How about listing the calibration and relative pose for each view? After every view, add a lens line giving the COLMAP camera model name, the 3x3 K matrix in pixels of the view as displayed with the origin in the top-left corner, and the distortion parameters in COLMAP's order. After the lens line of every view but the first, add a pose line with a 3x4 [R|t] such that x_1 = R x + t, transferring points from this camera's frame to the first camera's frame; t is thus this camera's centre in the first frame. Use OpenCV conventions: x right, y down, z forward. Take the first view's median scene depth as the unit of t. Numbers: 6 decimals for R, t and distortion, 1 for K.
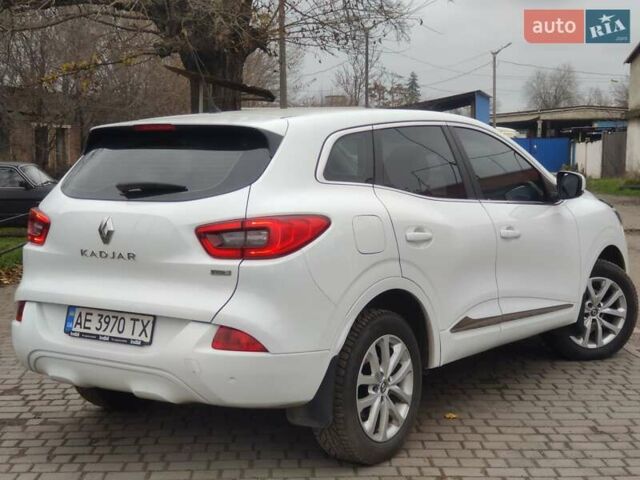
lens RADIAL K [[968.3, 0, 319.2], [0, 968.3, 230.8], [0, 0, 1]] dist [0.094021, 0.533335]
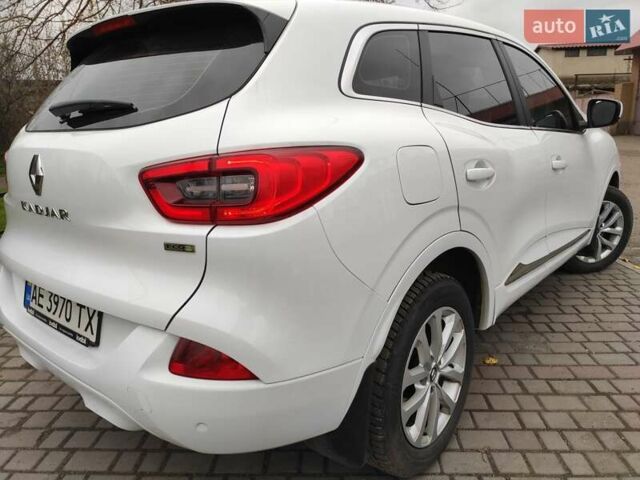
lens RADIAL K [[479.7, 0, 323.5], [0, 479.7, 241.4], [0, 0, 1]] dist [0.053842, -0.083307]
pose [[0.997718, -0.008262, -0.067014, 0.006342], [0.019358, 0.985825, 0.166659, -0.007497], [0.064687, -0.167576, 0.983735, 0.657088]]
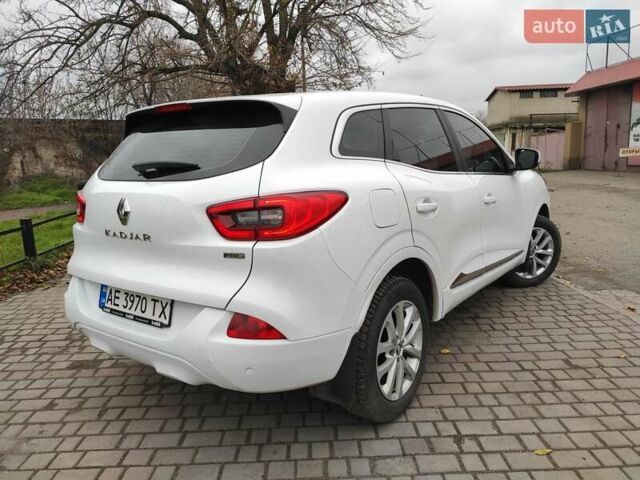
lens RADIAL K [[475.7, 0, 322.8], [0, 475.7, 239.7], [0, 0, 1]] dist [0.067951, -0.087172]
pose [[0.999577, -0.027224, -0.010245, -0.009496], [0.028077, 0.995064, 0.095182, -0.012630], [0.007604, -0.095429, 0.995407, 0.498221]]
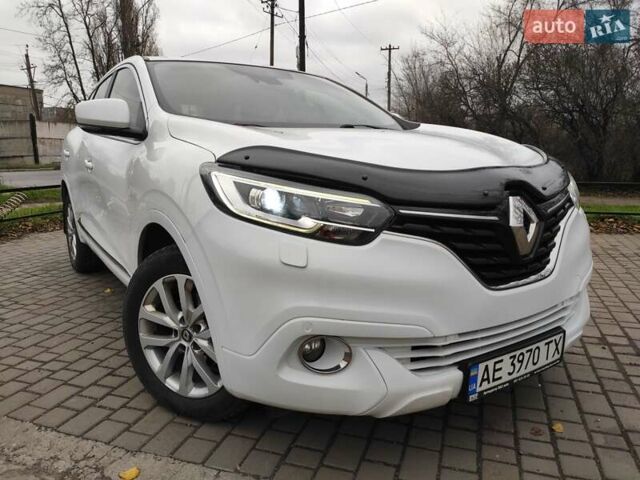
lens RADIAL K [[475.7, 0, 322.8], [0, 475.7, 239.7], [0, 0, 1]] dist [0.067951, -0.087172]
pose [[-0.342108, 0.180610, -0.922140, 0.785971], [-0.067553, 0.974088, 0.215847, -0.061320], [0.937229, 0.136136, -0.321042, 1.804141]]
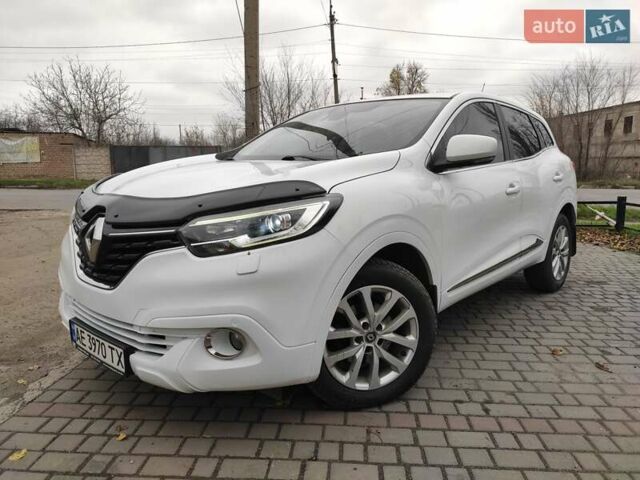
lens RADIAL K [[475.7, 0, 322.8], [0, 475.7, 239.7], [0, 0, 1]] dist [0.067951, -0.087172]
pose [[-0.995284, -0.014278, 0.095952, 0.121530], [0.008222, 0.973135, 0.230089, -0.111564], [-0.096659, 0.229792, -0.968428, 2.270450]]
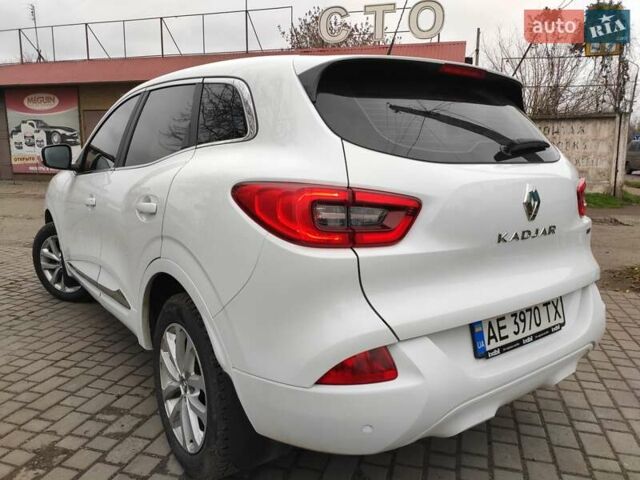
lens RADIAL K [[475.7, 0, 322.8], [0, 475.7, 239.7], [0, 0, 1]] dist [0.067951, -0.087172]
pose [[0.303119, -0.156108, 0.940079, -0.613323], [0.066361, 0.987554, 0.142594, -0.035514], [-0.950639, 0.019161, 0.309706, 1.020145]]
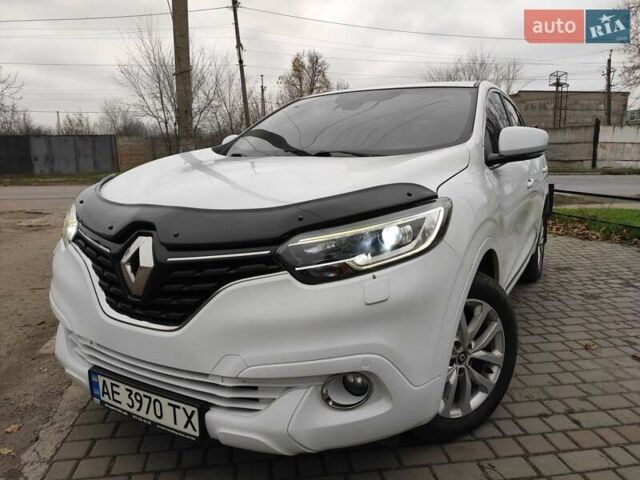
lens RADIAL K [[475.7, 0, 322.8], [0, 475.7, 239.7], [0, 0, 1]] dist [0.067951, -0.087172]
pose [[-0.993562, 0.028691, -0.109593, 0.293852], [0.000090, 0.967598, 0.252497, -0.114573], [0.113286, 0.250862, -0.961371, 2.189449]]
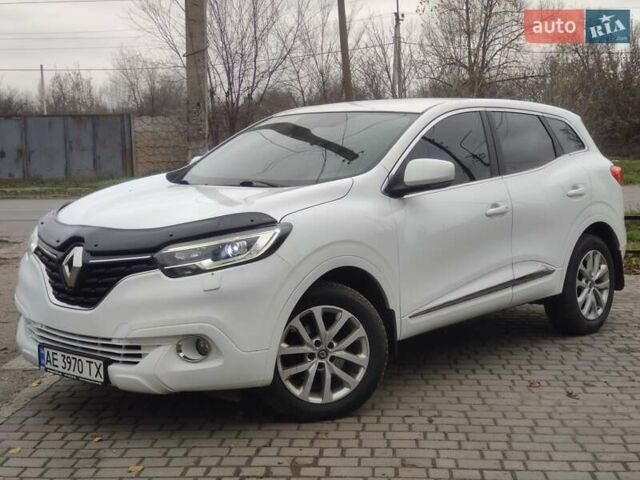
lens RADIAL K [[968.3, 0, 319.2], [0, 968.3, 230.8], [0, 0, 1]] dist [0.094021, 0.533335]
pose [[-0.994348, 0.005836, 0.106012, 0.003600], [0.023989, 0.985018, 0.170776, -0.222624], [-0.103427, 0.172354, -0.979590, 2.862329]]
